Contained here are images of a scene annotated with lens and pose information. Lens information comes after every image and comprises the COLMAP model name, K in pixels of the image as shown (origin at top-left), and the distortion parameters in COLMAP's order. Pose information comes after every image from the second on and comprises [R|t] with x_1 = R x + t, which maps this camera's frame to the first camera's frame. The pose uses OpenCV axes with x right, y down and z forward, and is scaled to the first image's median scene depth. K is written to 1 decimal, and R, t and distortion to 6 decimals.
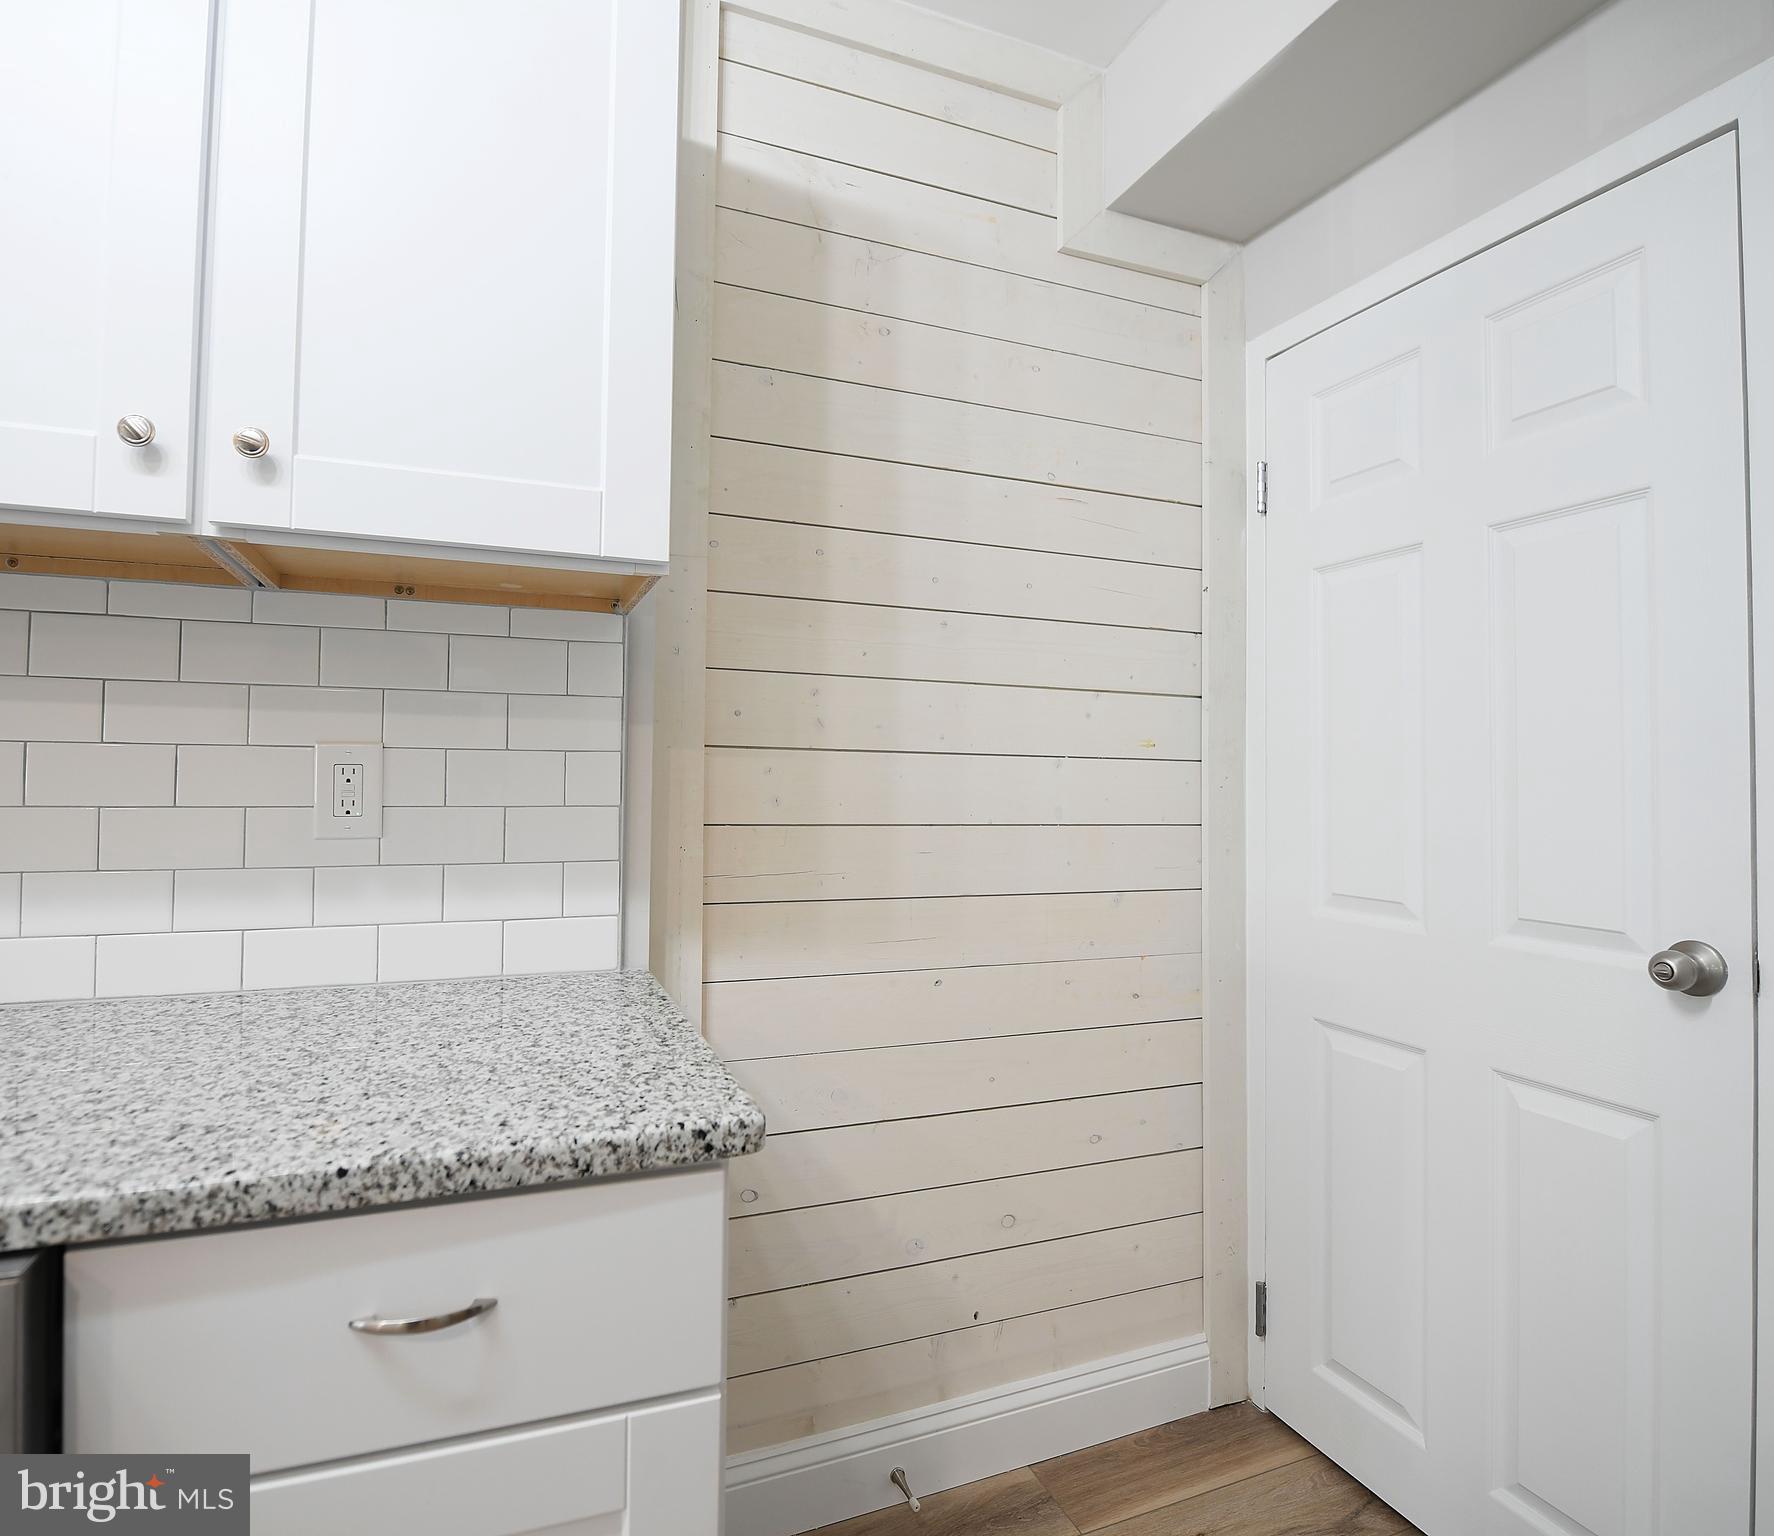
lens RADIAL K [[979.9, 0, 860.1], [0, 979.9, 754.5], [0, 0, 1]] dist [-0.004162, -0.012396]
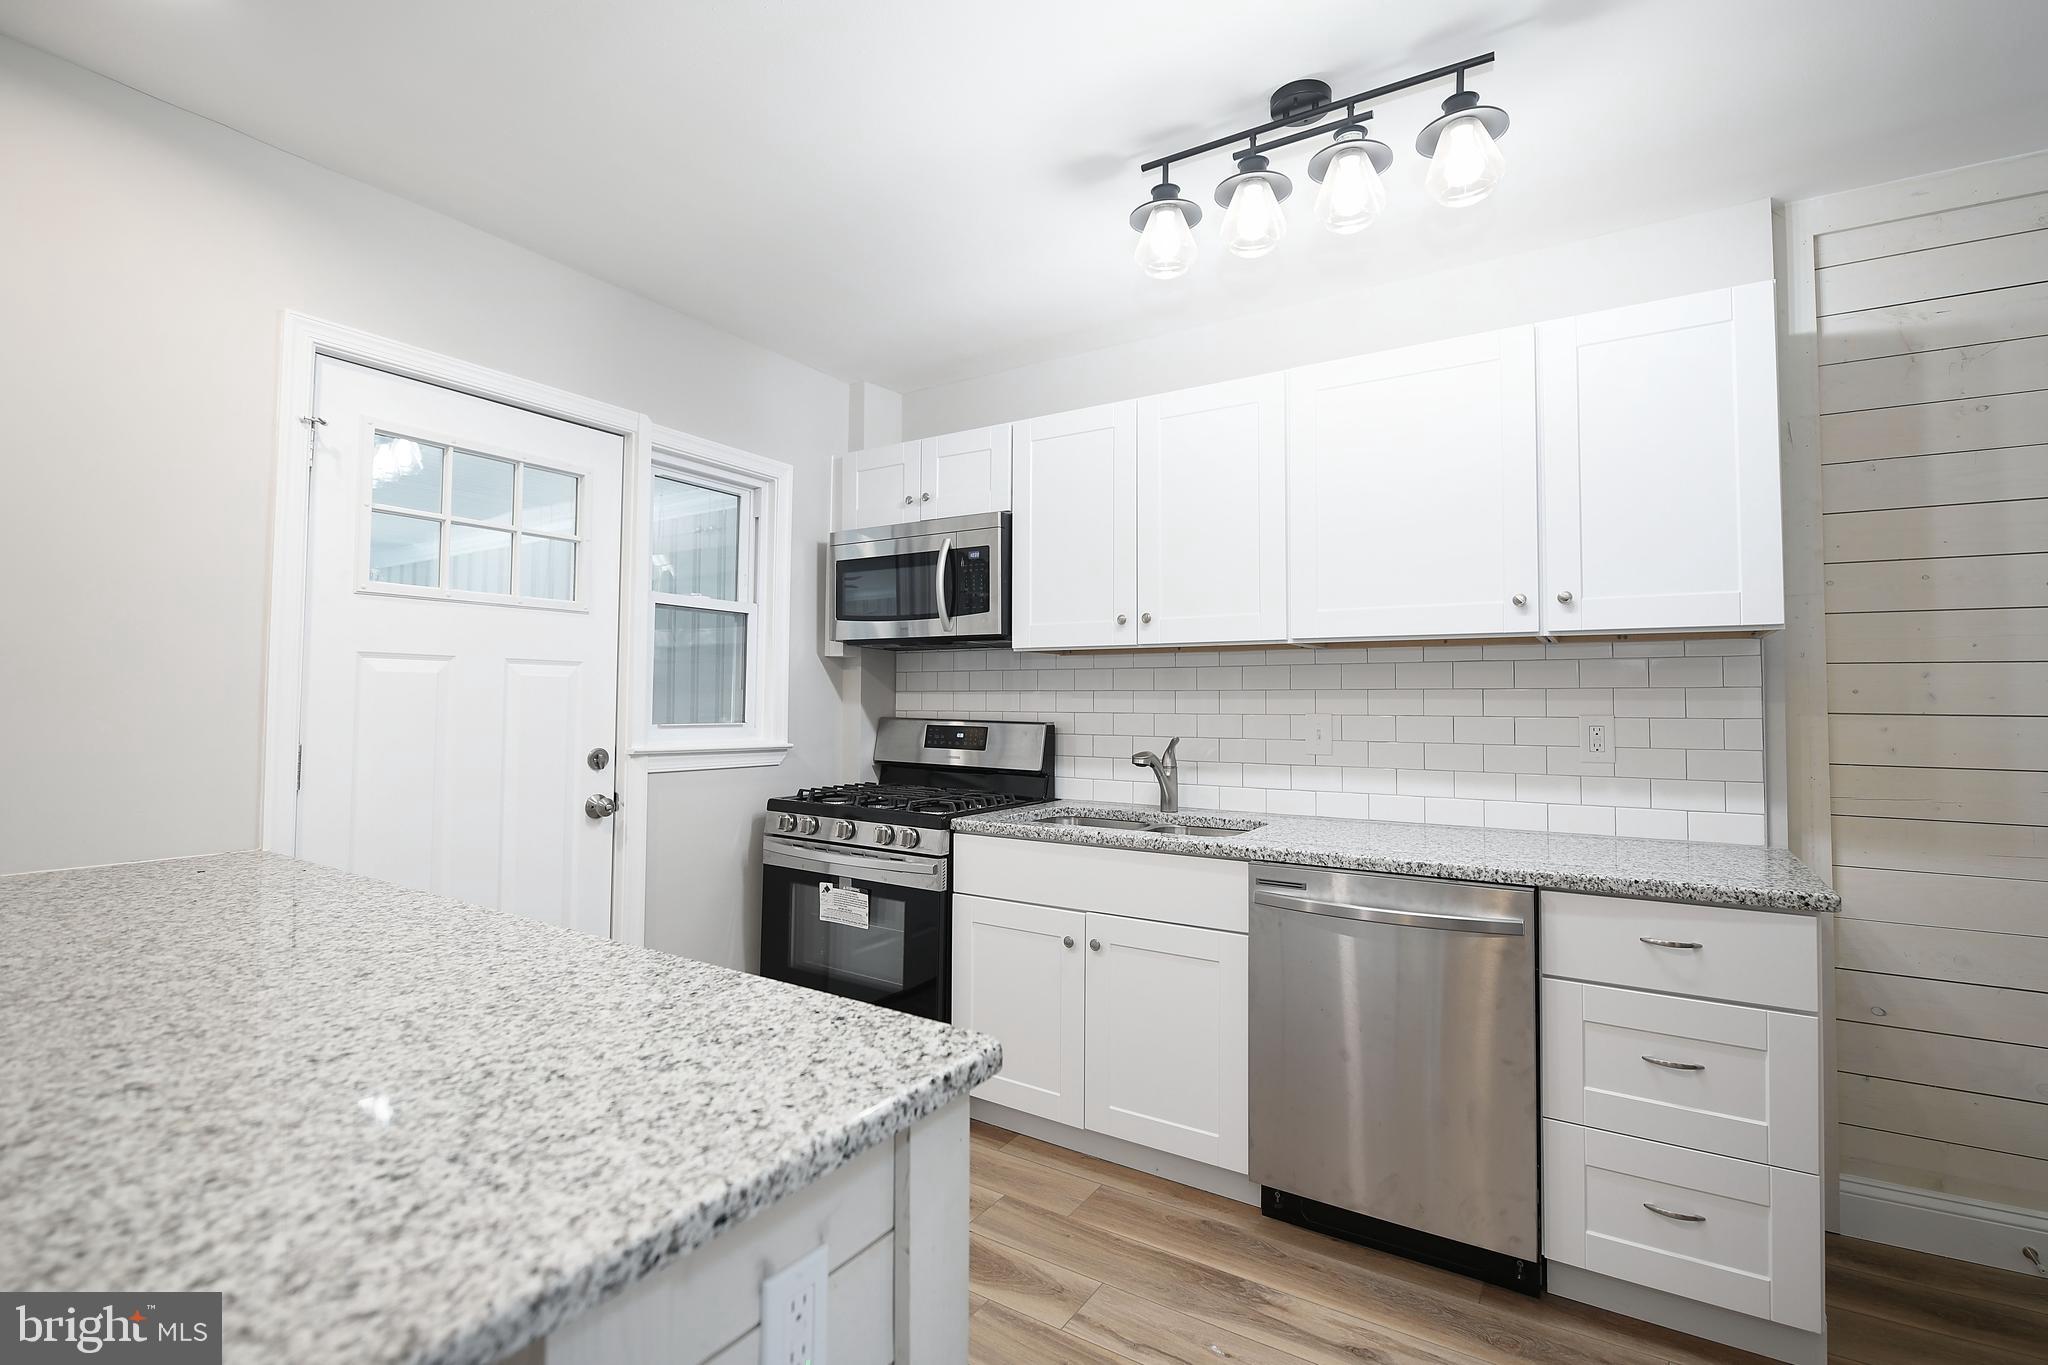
lens RADIAL K [[918.6, 0, 1028.9], [0, 918.6, 665.8], [0, 0, 1]] dist [-0.014226, -0.001089]
pose [[0.590798, -0.040122, -0.805822, 0.300781], [0.021646, 0.999191, -0.033880, -0.073558], [0.806529, 0.002574, 0.591188, -1.030116]]
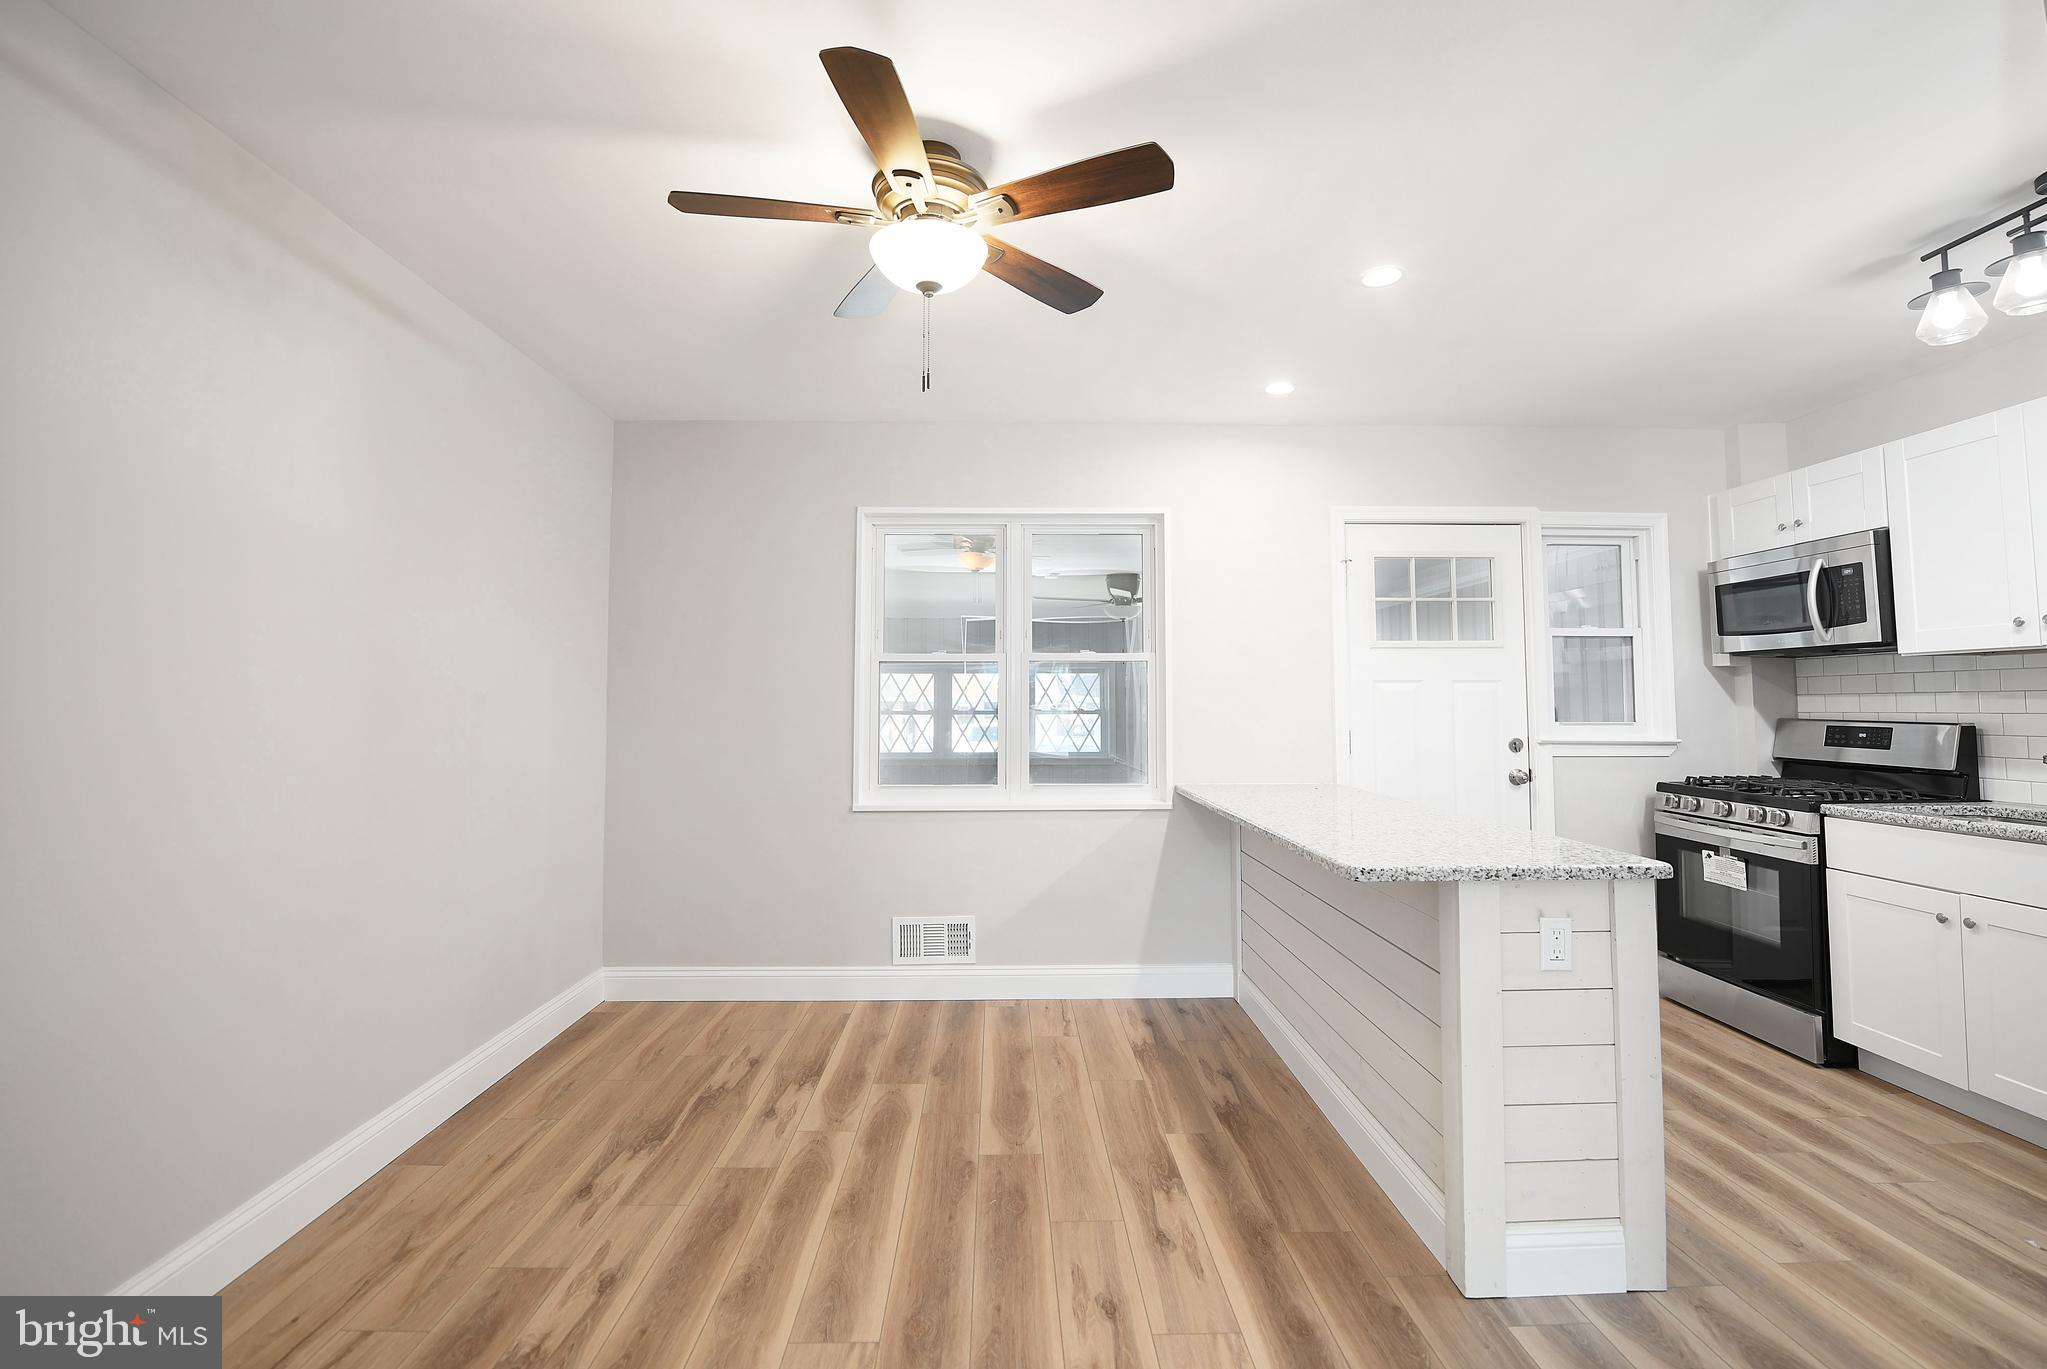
lens RADIAL K [[909.4, 0, 1020.3], [0, 909.4, 649.5], [0, 0, 1]] dist [-0.014228, -0.001657]
pose [[-0.338285, -0.068278, -0.938563, 1.501027], [0.022973, 0.996468, -0.080771, -0.066846], [0.940763, -0.048886, -0.335522, -1.122384]]
